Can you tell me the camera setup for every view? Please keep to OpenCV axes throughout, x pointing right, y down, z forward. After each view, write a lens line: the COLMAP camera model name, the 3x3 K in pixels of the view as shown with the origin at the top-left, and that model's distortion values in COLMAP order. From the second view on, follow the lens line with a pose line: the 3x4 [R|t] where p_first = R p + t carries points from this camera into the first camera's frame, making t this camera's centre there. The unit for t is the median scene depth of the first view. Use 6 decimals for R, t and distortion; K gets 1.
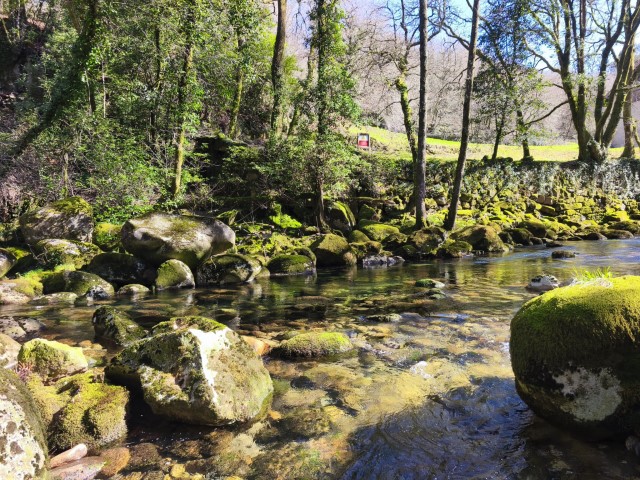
lens RADIAL K [[419.8, 0, 318.4], [0, 419.8, 238.1], [0, 0, 1]] dist [0.060641, -0.048651]
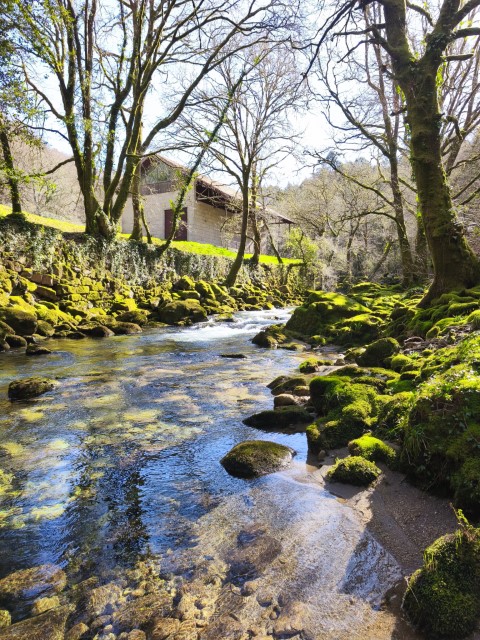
lens RADIAL K [[419.8, 0, 235.9], [0, 419.8, 315.3], [0, 0, 1]] dist [0.060641, -0.048651]
pose [[0.647062, 0.013398, 0.762319, 0.211067], [-0.007604, 0.999909, -0.011120, -0.023511], [-0.762399, 0.001399, 0.647105, 0.303502]]
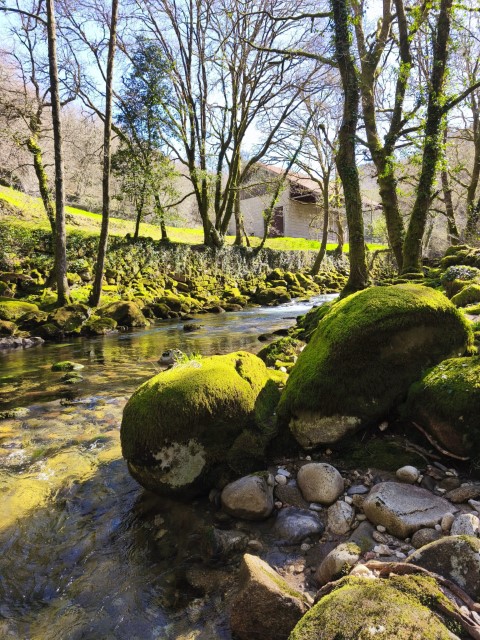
lens RADIAL K [[419.8, 0, 239.1], [0, 419.8, 322.7], [0, 0, 1]] dist [0.060641, -0.048651]
pose [[0.814708, -0.038691, 0.578580, 0.009581], [0.022954, 0.999141, 0.034494, -0.005441], [-0.579418, -0.014822, 0.814896, -0.003393]]
